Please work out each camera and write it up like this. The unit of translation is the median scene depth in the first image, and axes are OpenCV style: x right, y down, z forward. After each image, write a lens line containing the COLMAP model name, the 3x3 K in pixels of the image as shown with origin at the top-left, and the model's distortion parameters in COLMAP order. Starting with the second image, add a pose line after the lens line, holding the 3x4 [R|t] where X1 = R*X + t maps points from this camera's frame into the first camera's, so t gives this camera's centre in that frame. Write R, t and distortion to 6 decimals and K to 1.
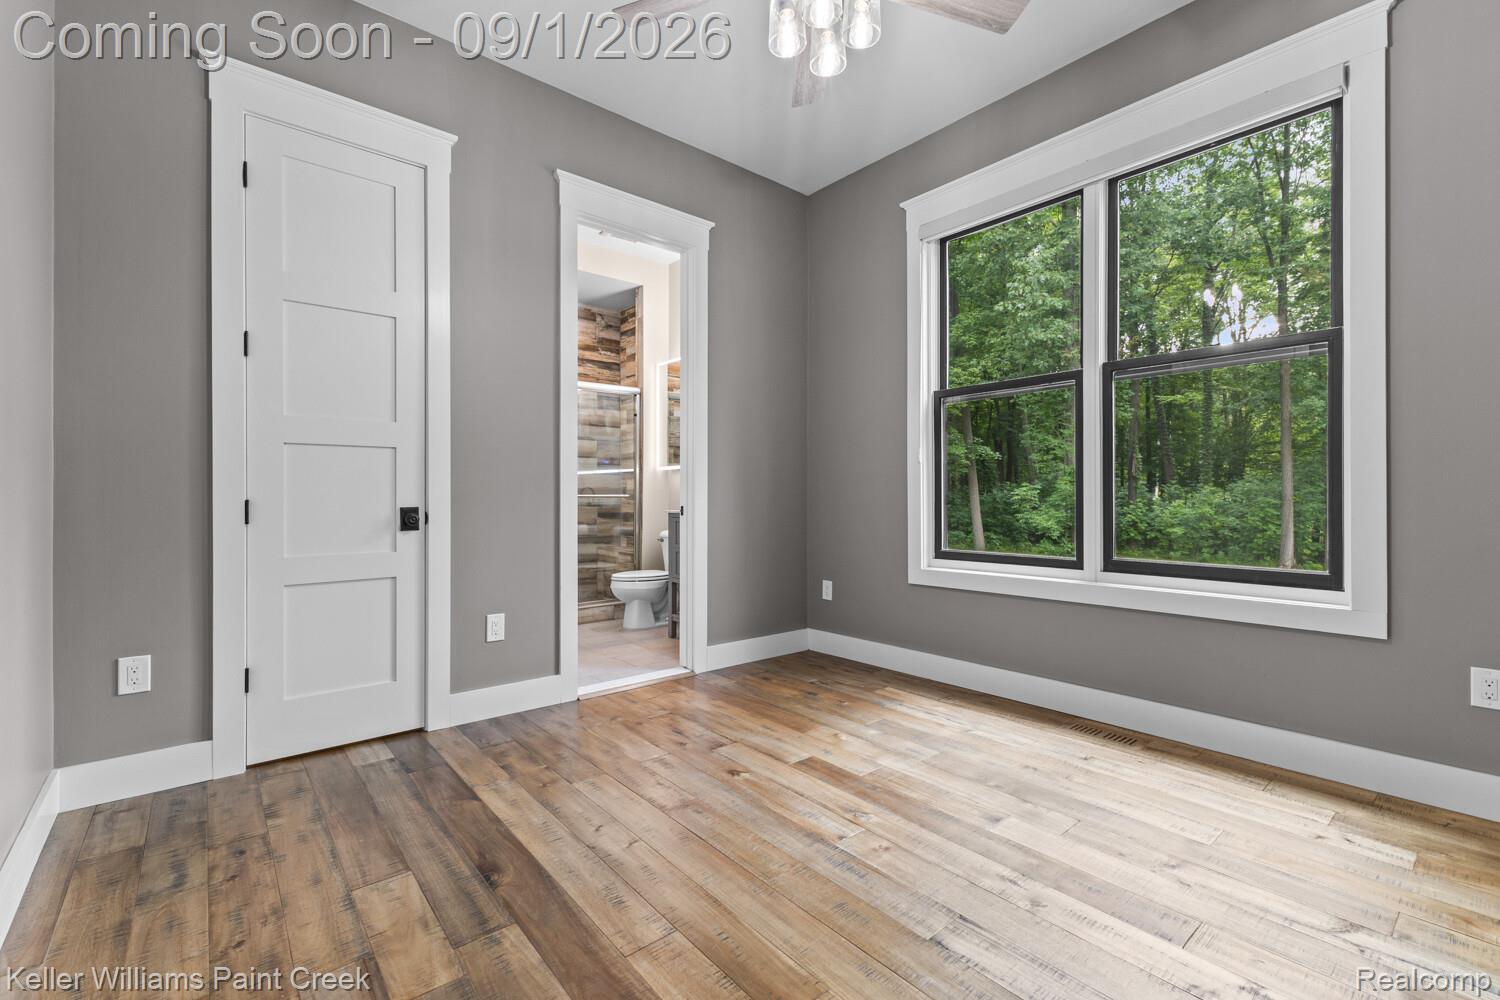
lens RADIAL K [[652.6, 0, 750.0], [0, 652.6, 495.9], [0, 0, 1]] dist [0.001035, 0.000205]
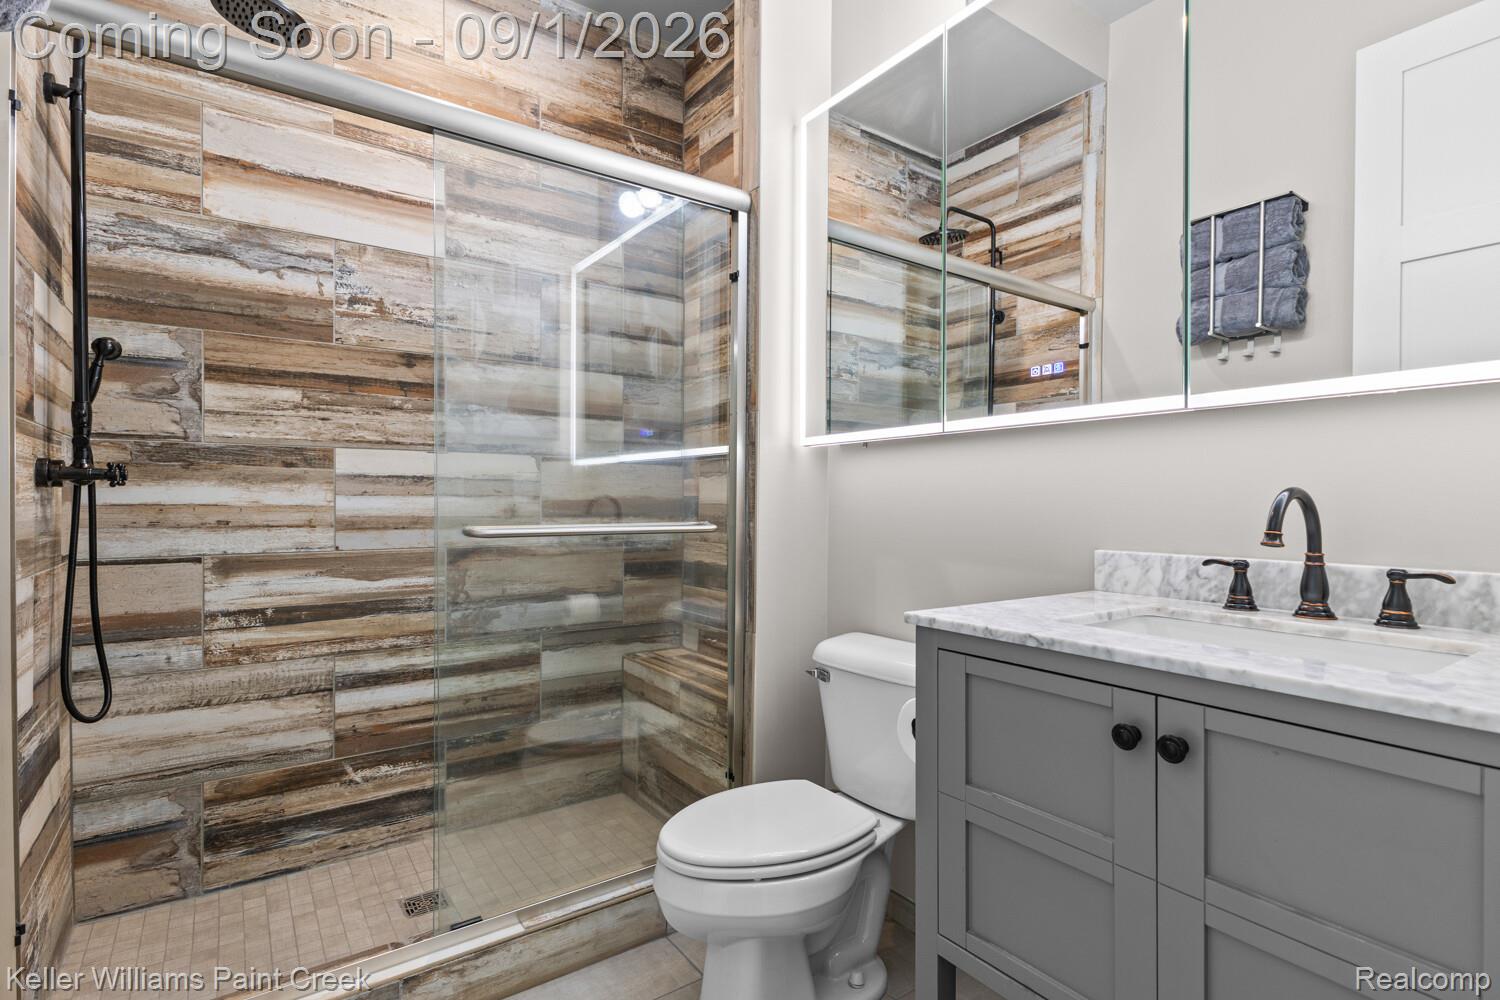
lens RADIAL K [[735.1, 0, 750.0], [0, 735.1, 500.0], [0, 0, 1]] dist [-0.000079, -0.000017]
pose [[0.996227, 0.004777, -0.086653, -0.122762], [-0.004553, 0.999986, 0.002791, -0.013673], [0.086665, -0.002386, 0.996235, 0.576655]]
